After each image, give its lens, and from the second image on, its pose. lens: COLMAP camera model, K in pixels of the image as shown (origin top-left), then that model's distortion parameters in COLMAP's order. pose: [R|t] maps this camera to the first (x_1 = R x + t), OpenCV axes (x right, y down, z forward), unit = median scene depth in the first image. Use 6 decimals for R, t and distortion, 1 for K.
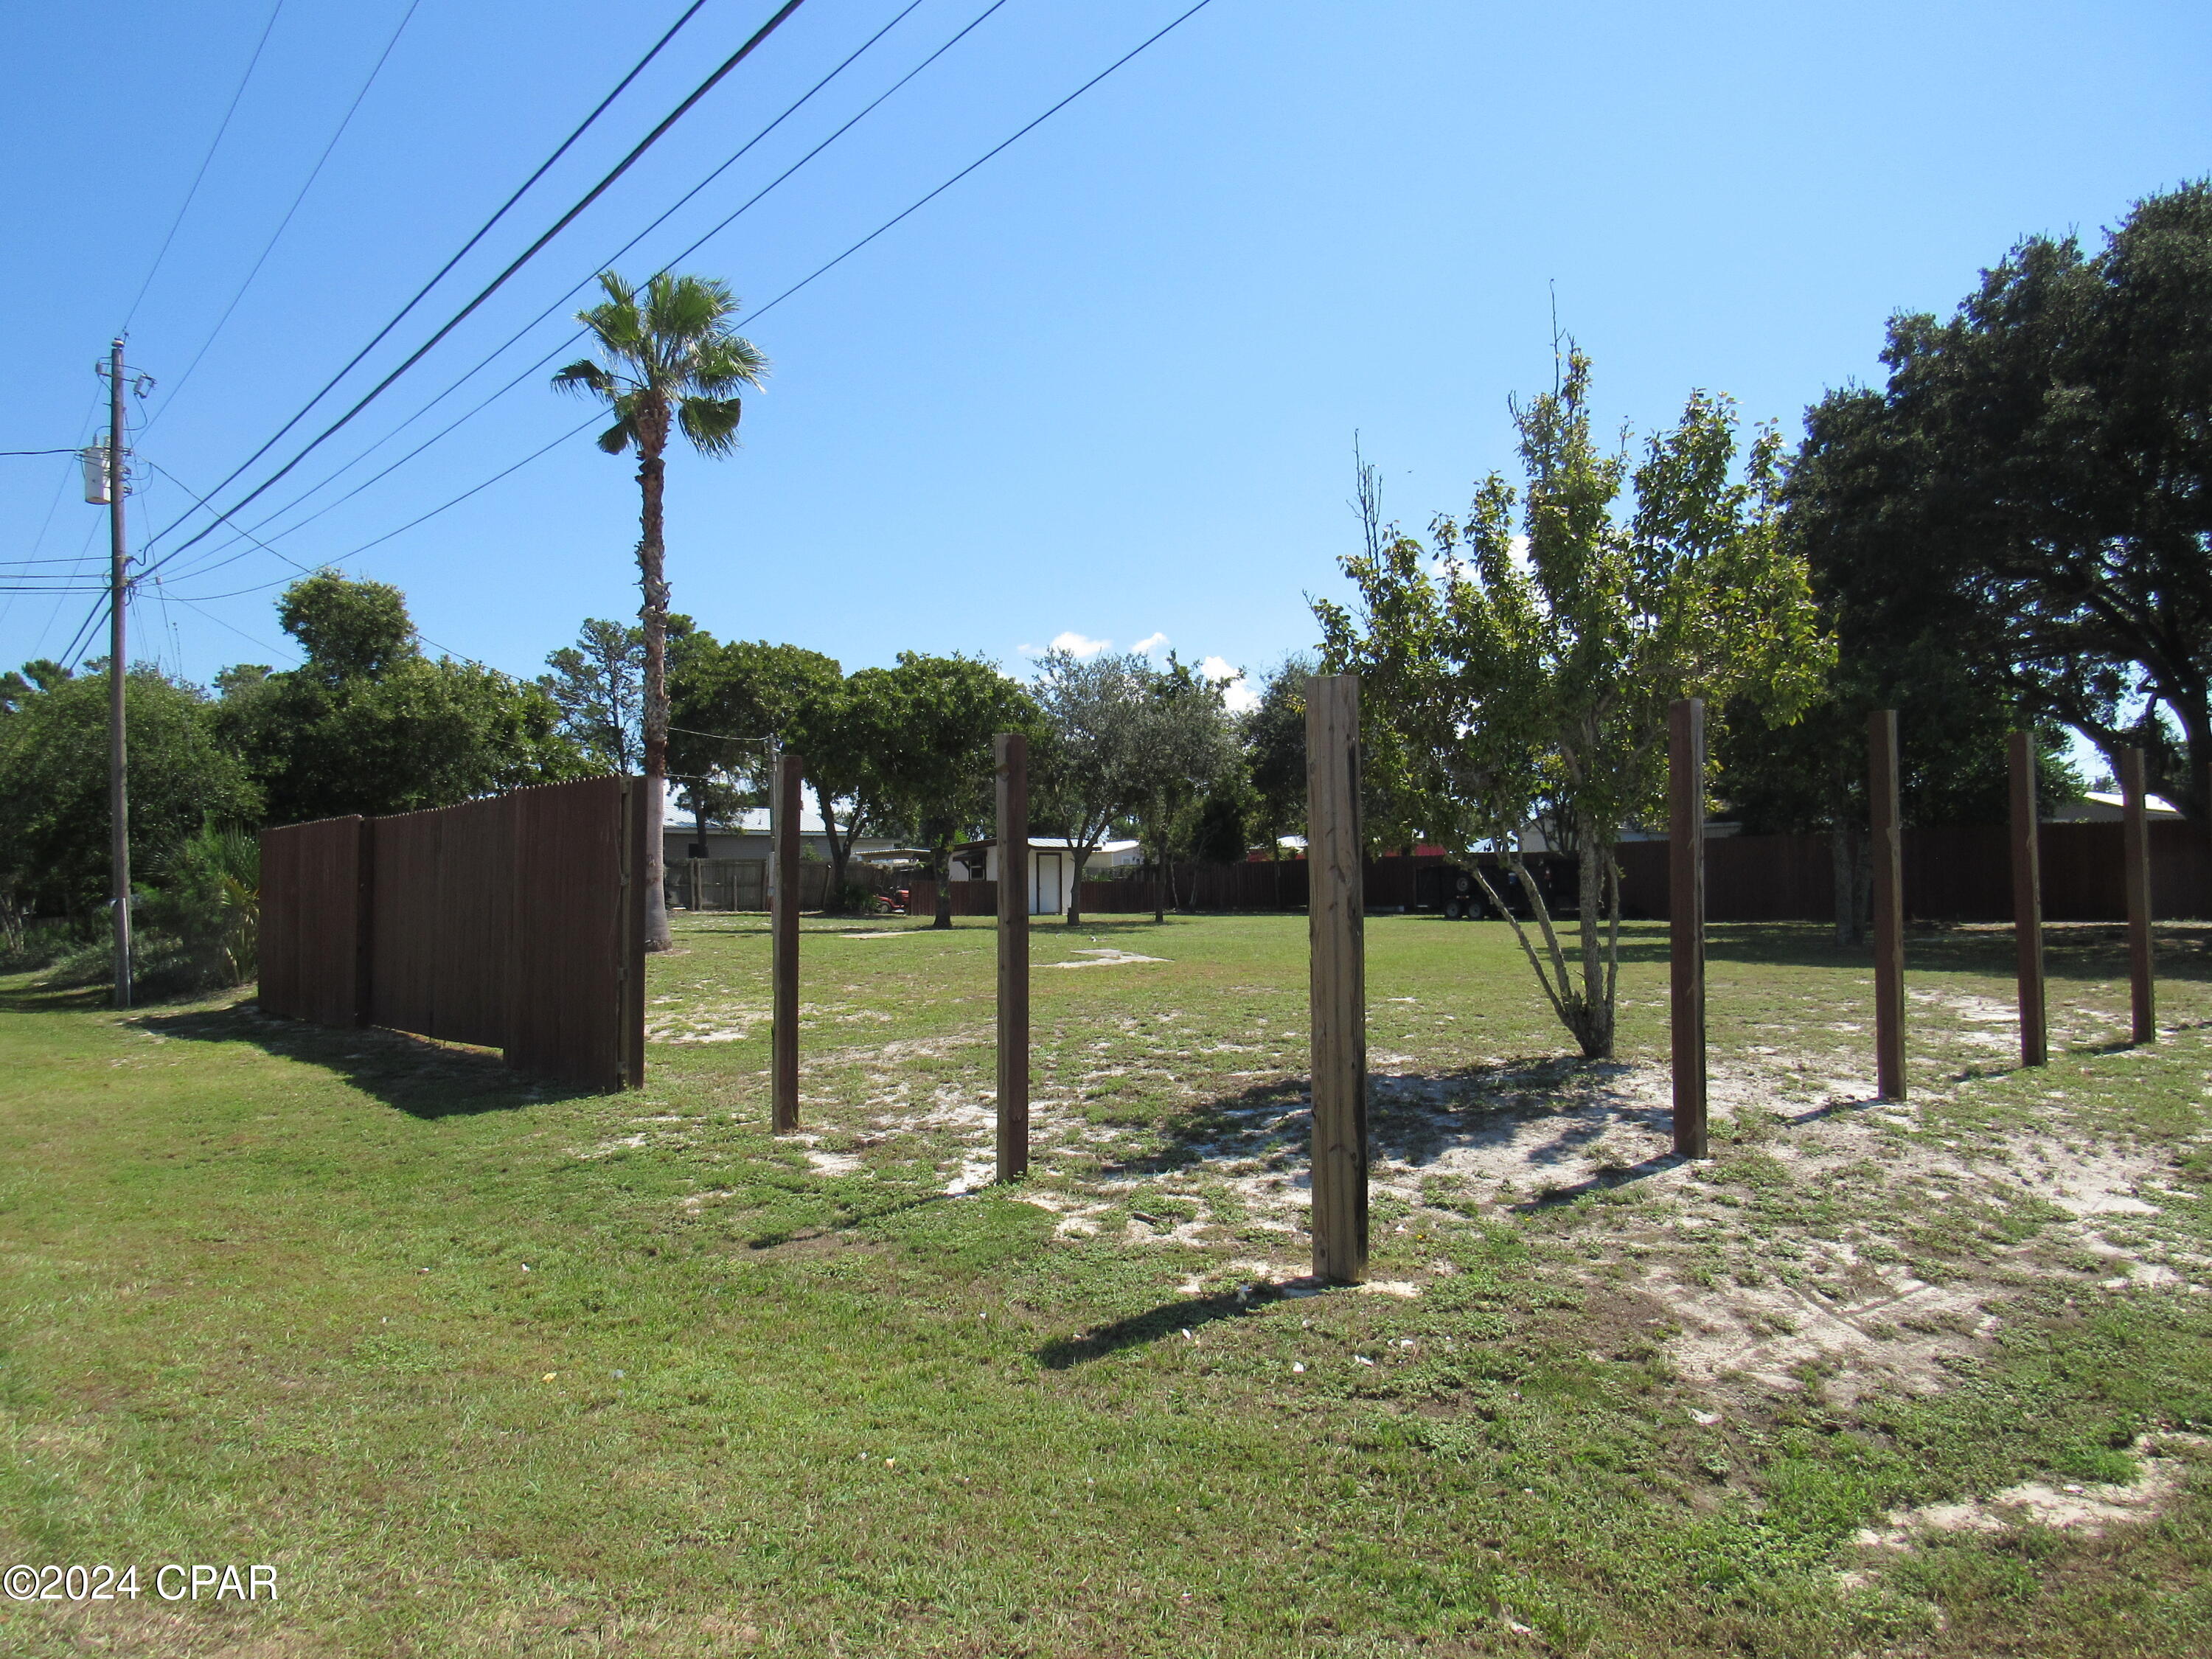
lens RADIAL K [[1531.3, 0, 1093.8], [0, 1531.3, 808.0], [0, 0, 1]] dist [-0.008618, 0.004708]
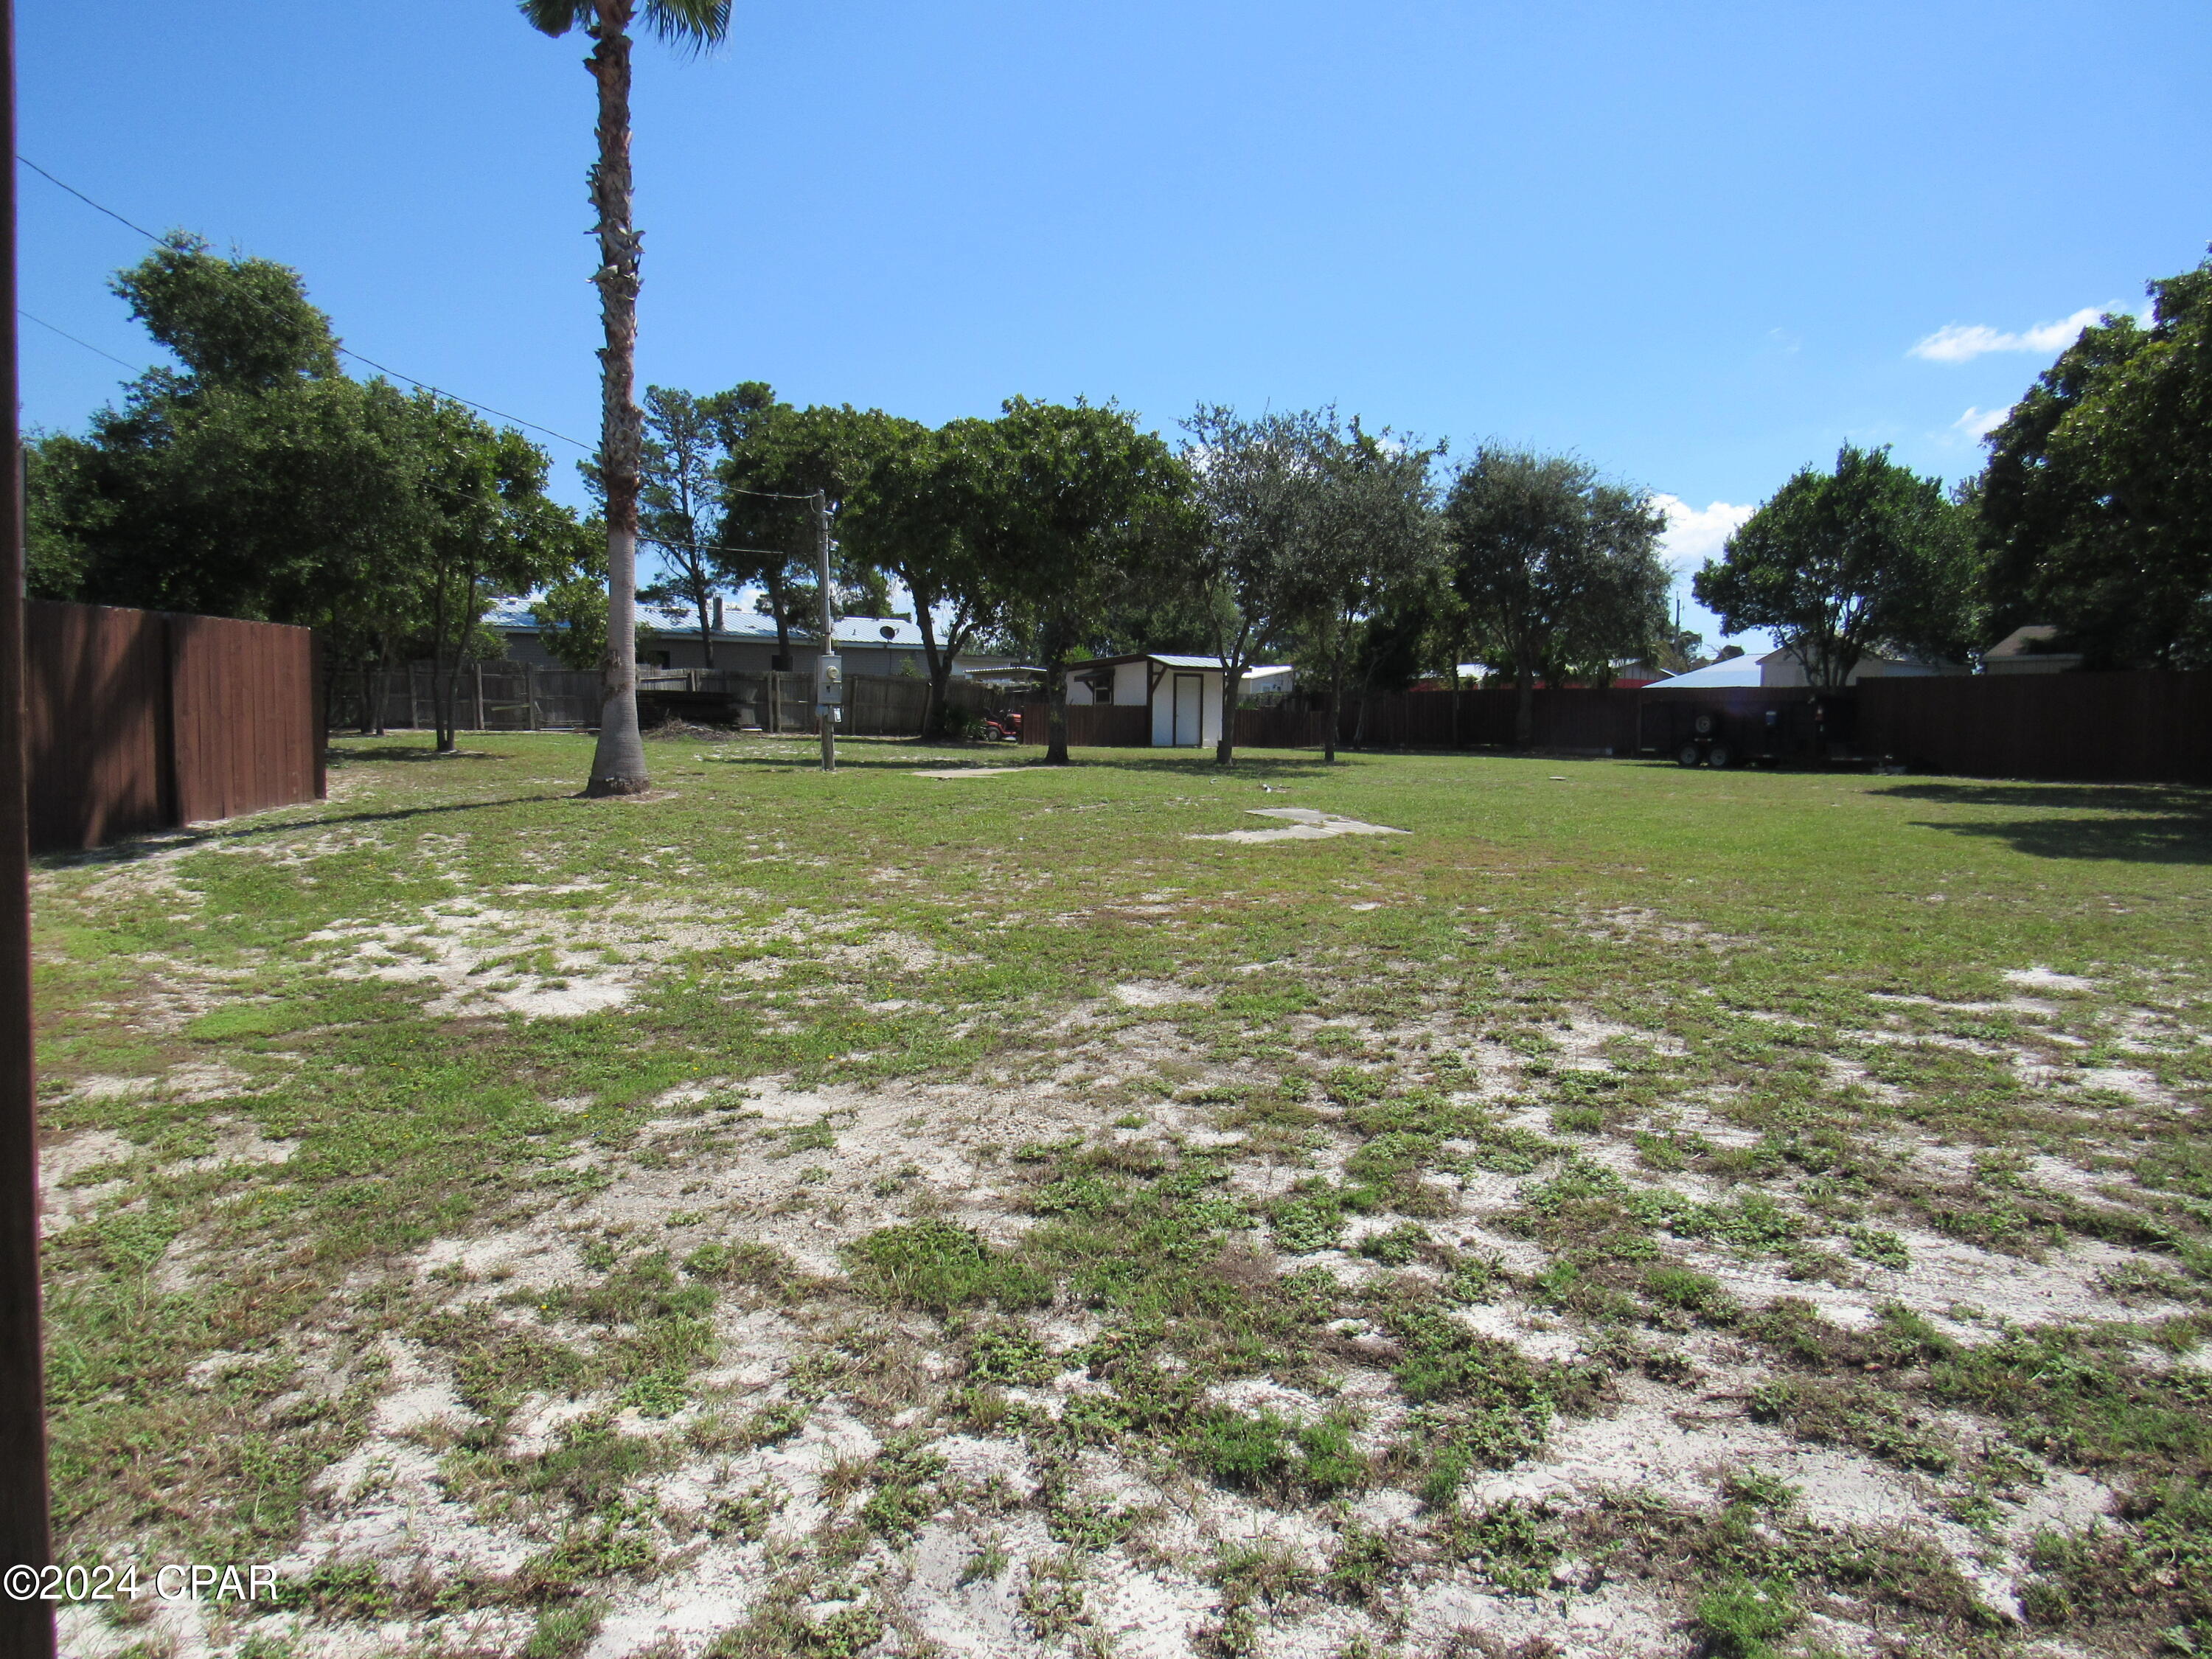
lens RADIAL K [[1531.3, 0, 1091.9], [0, 1531.3, 814.4], [0, 0, 1]] dist [-0.008618, 0.004708]
pose [[0.996368, 0.027472, -0.080597, -0.018291], [-0.017952, 0.993023, 0.116546, 0.013677], [0.083236, -0.114675, 0.989910, 0.234861]]
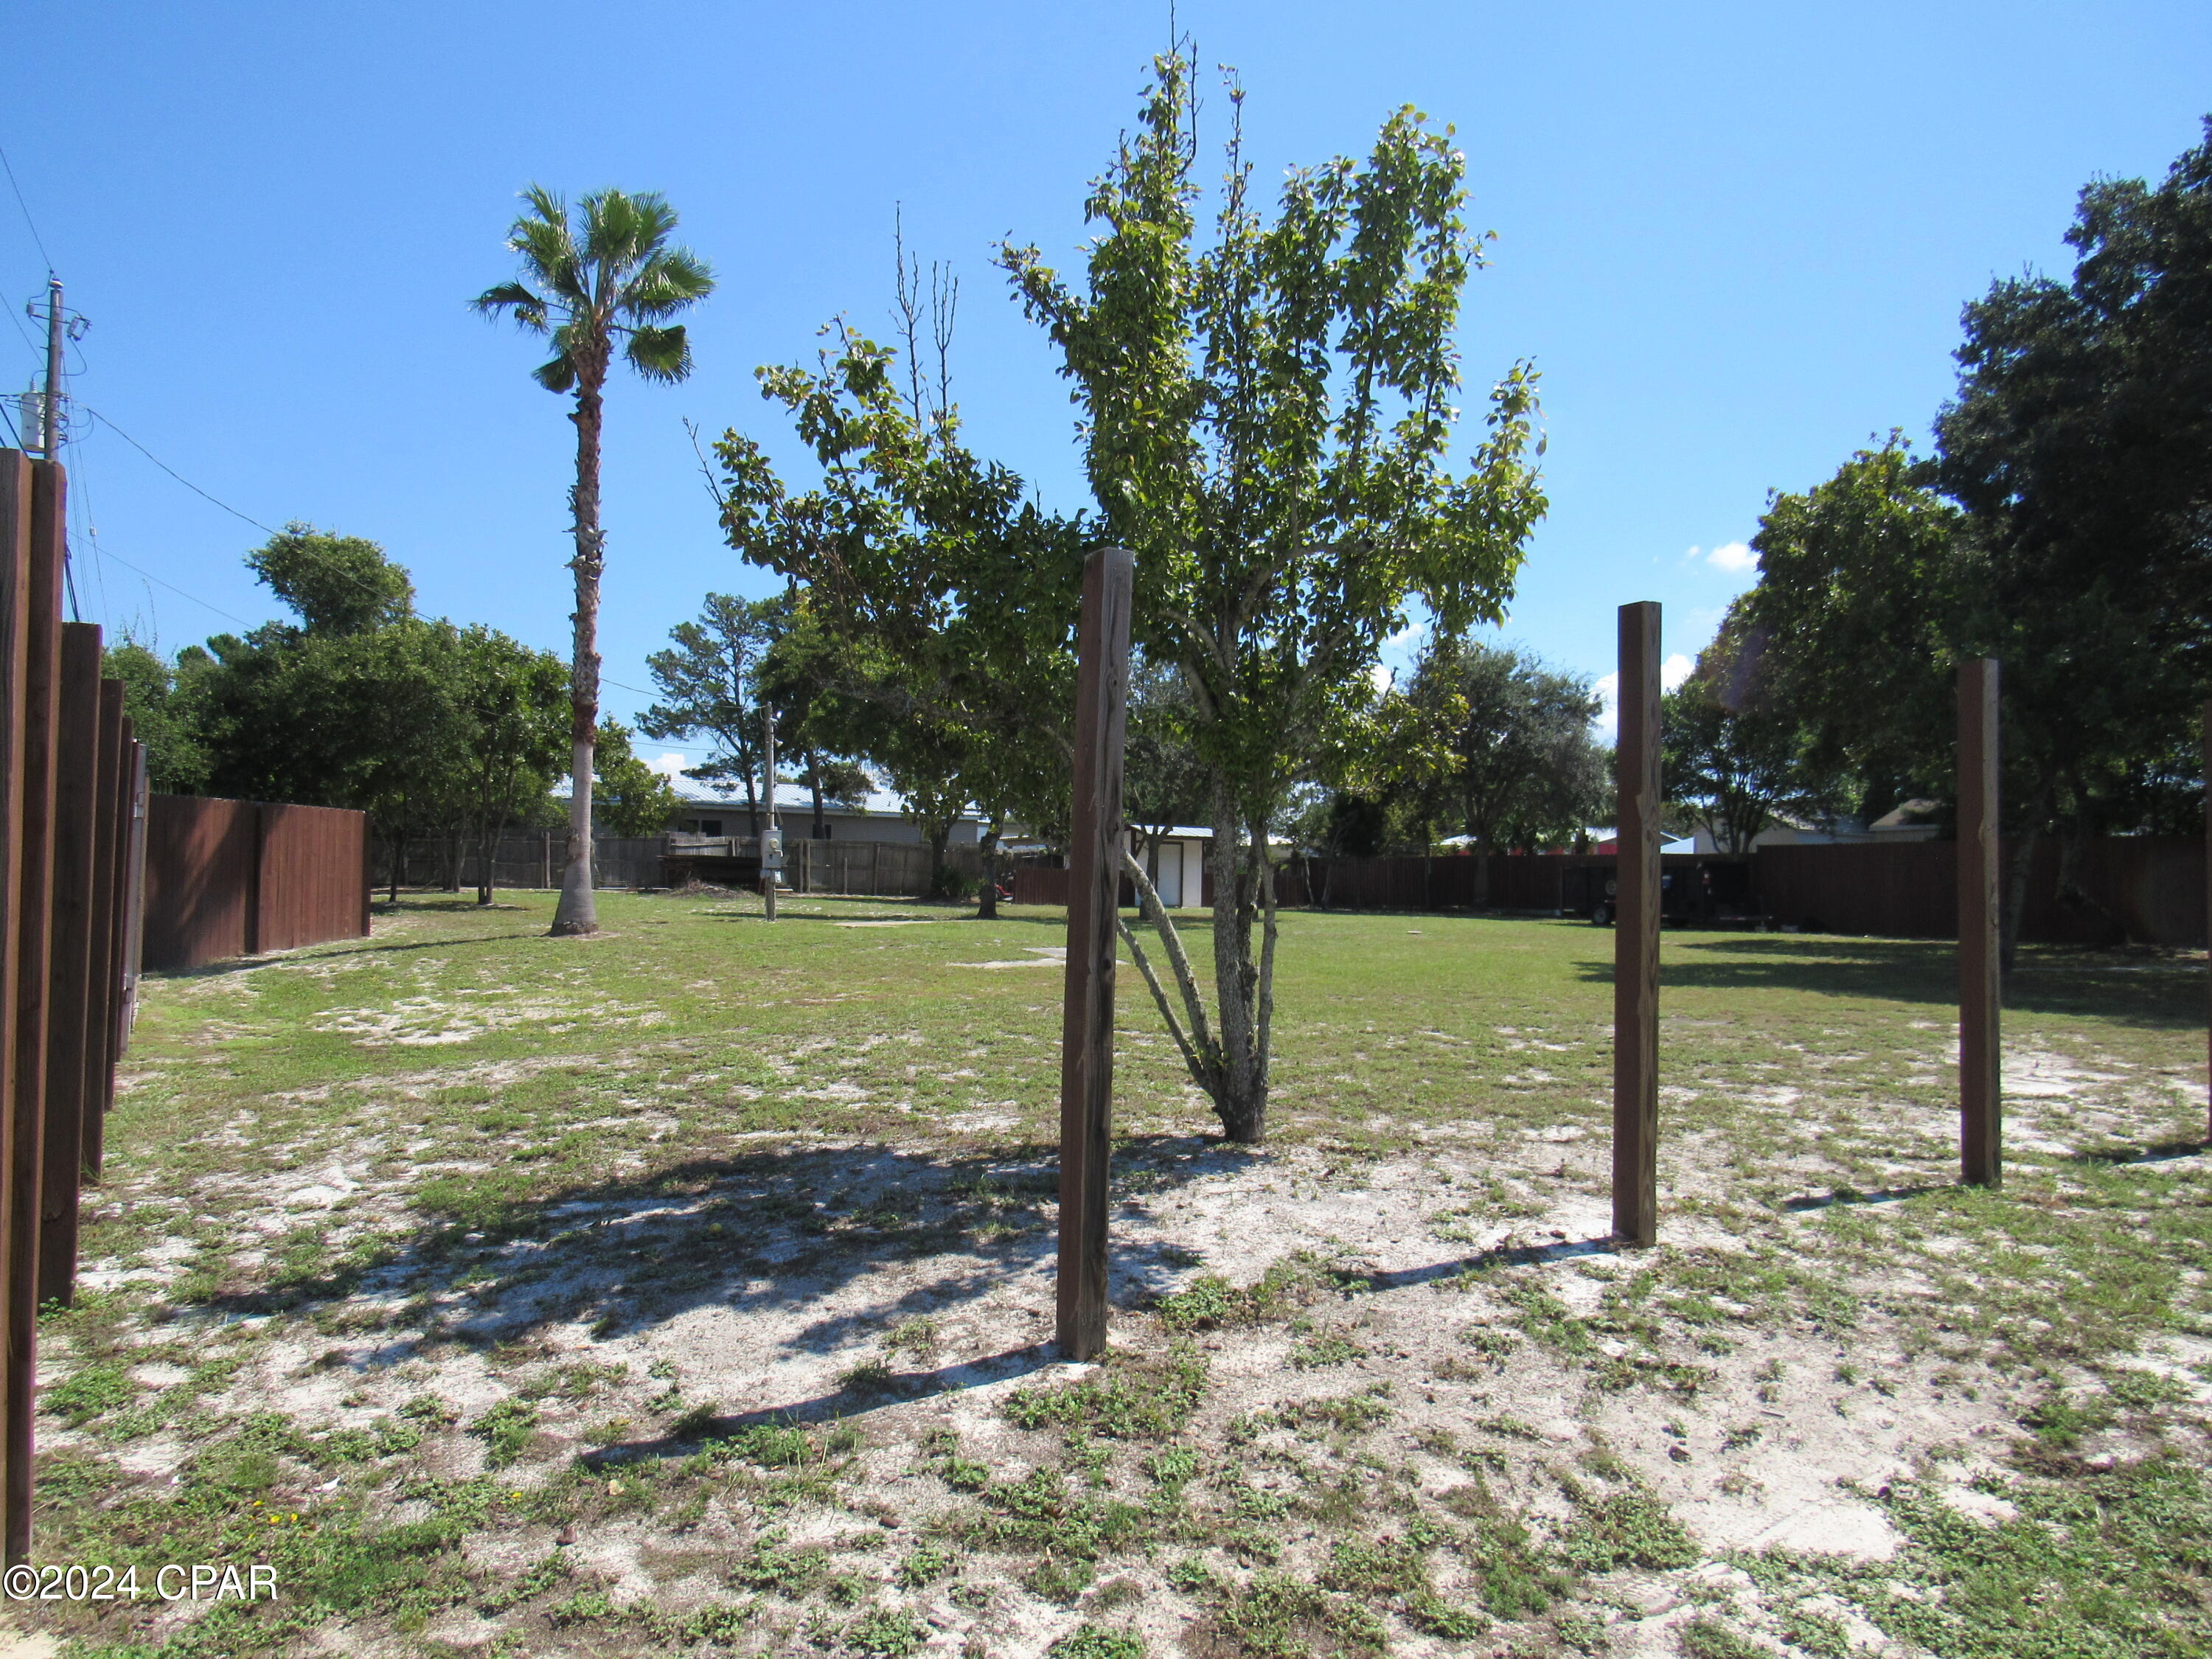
lens RADIAL K [[1531.3, 0, 1099.8], [0, 1531.3, 825.9], [0, 0, 1]] dist [-0.008618, 0.004708]
pose [[0.988308, 0.020049, -0.151144, 0.106190], [-0.017409, 0.999672, 0.018768, 0.004354], [0.151471, -0.015918, 0.988334, 0.096868]]
